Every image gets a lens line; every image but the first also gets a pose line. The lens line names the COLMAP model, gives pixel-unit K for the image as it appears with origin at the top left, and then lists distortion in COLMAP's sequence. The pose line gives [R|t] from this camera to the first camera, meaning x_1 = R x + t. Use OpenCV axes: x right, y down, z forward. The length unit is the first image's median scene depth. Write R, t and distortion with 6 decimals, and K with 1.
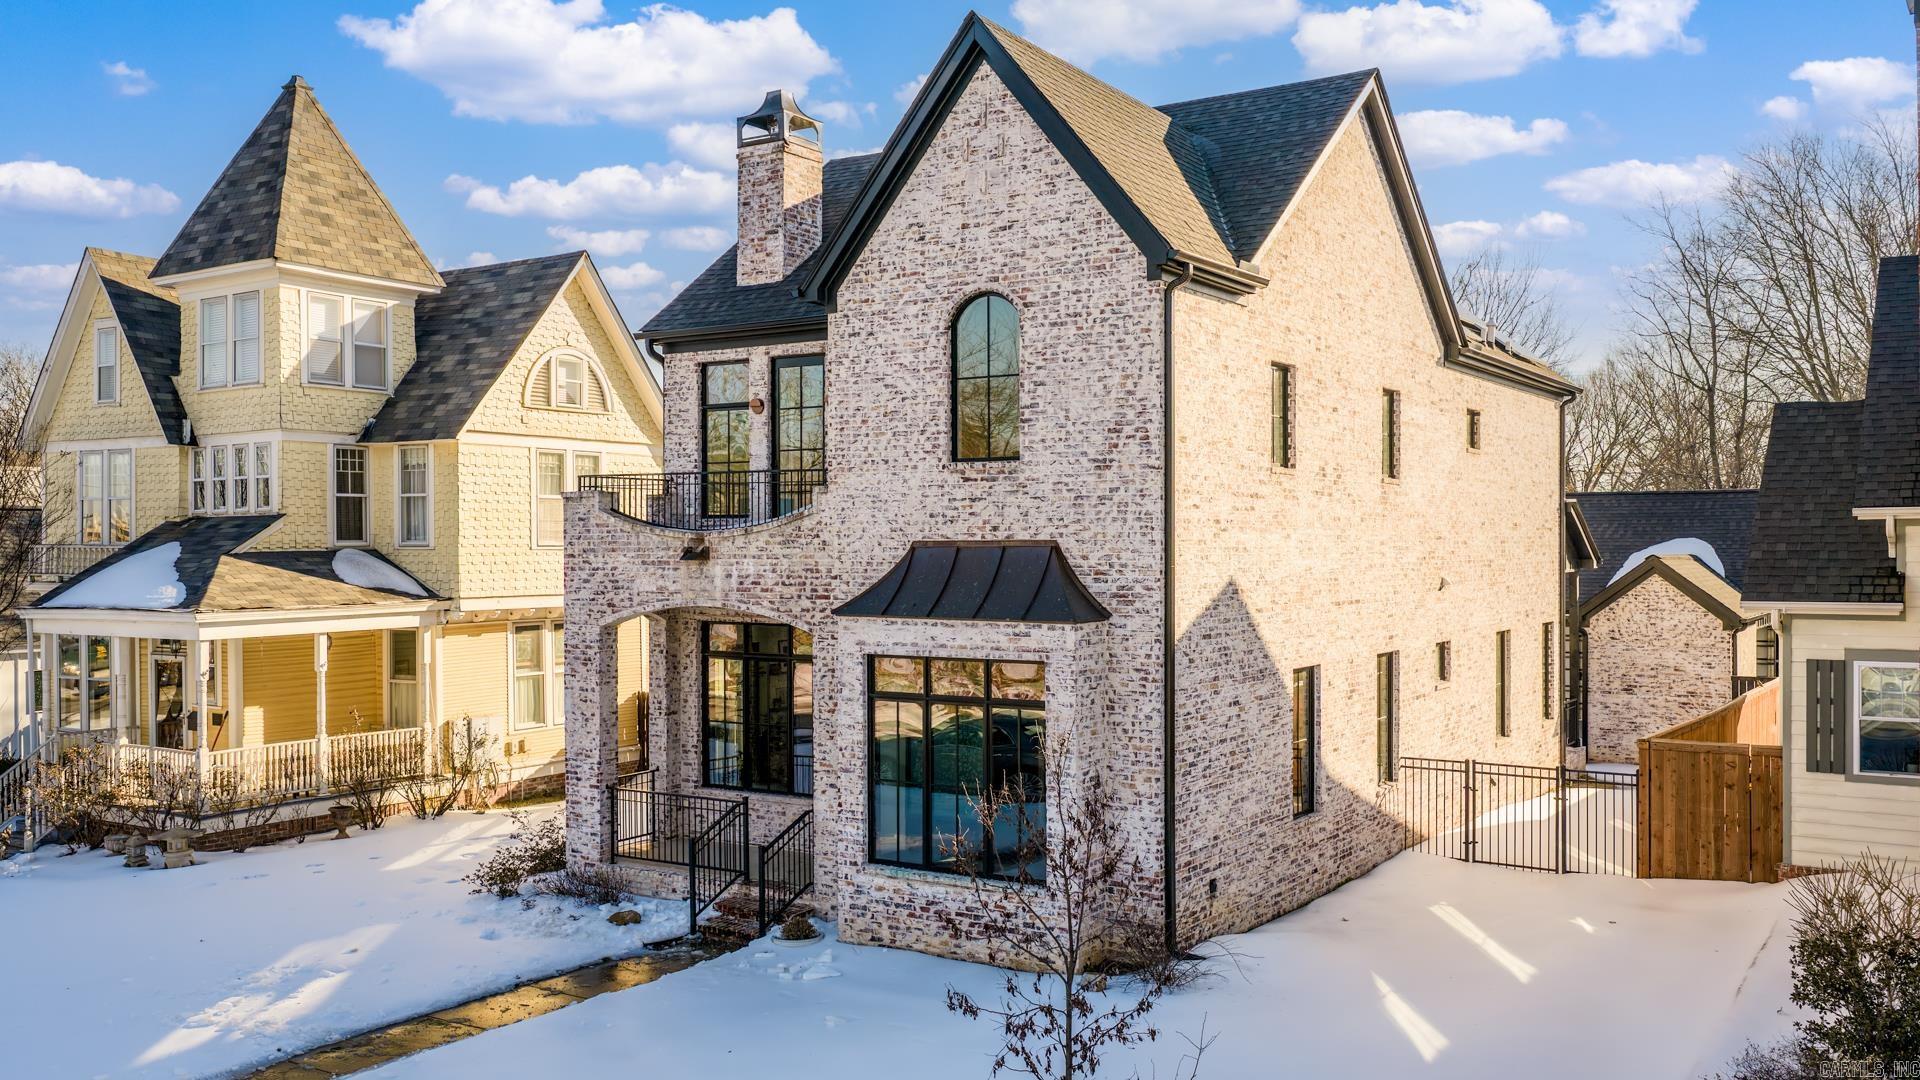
lens RADIAL K [[1600.2, 0, 960.0], [0, 1600.2, 540.0], [0, 0, 1]] dist [0.010256, 0.002288]
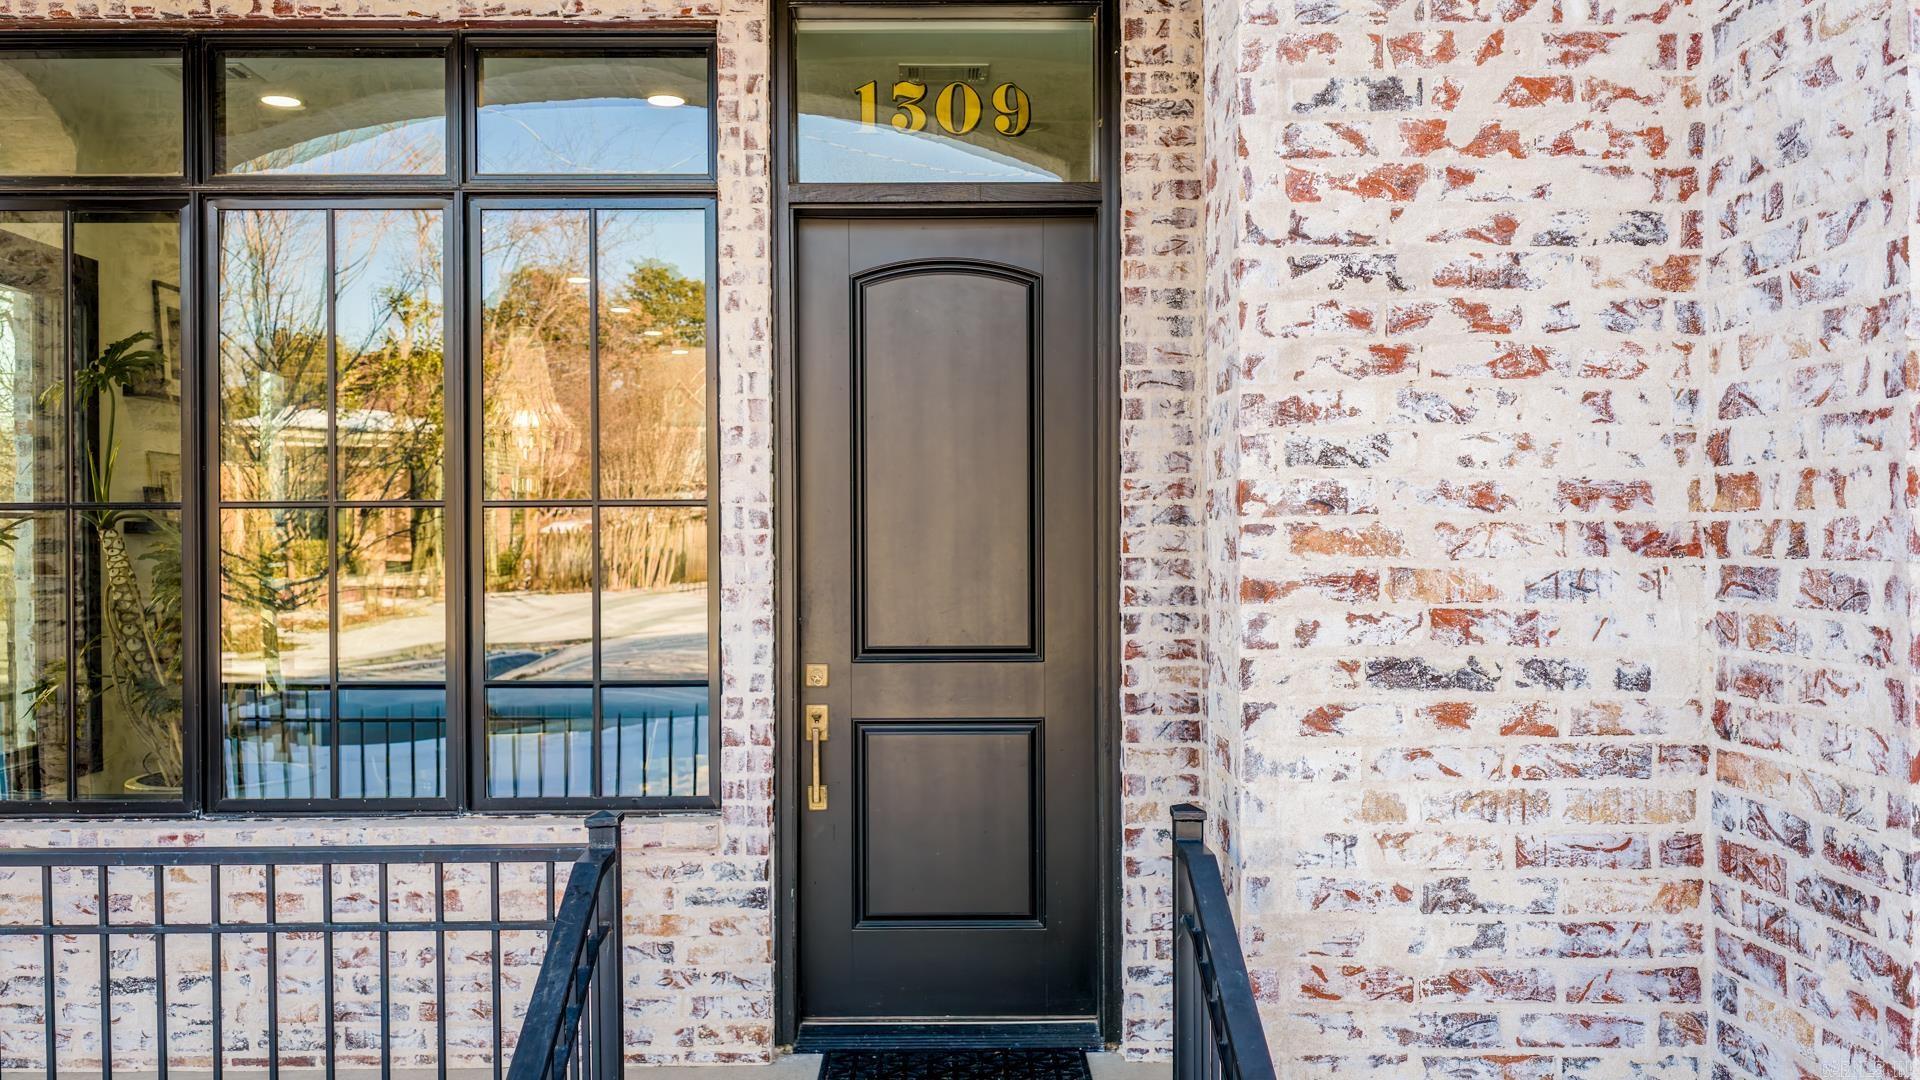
lens RADIAL K [[1653.7, 0, 956.8], [0, 1653.7, 548.5], [0, 0, 1]] dist [0.007256, 0.000531]
pose [[0.831709, -0.003558, 0.555200, -0.213292], [0.002025, 0.999992, 0.003376, 0.148770], [-0.555207, -0.001684, 0.831710, 0.940151]]
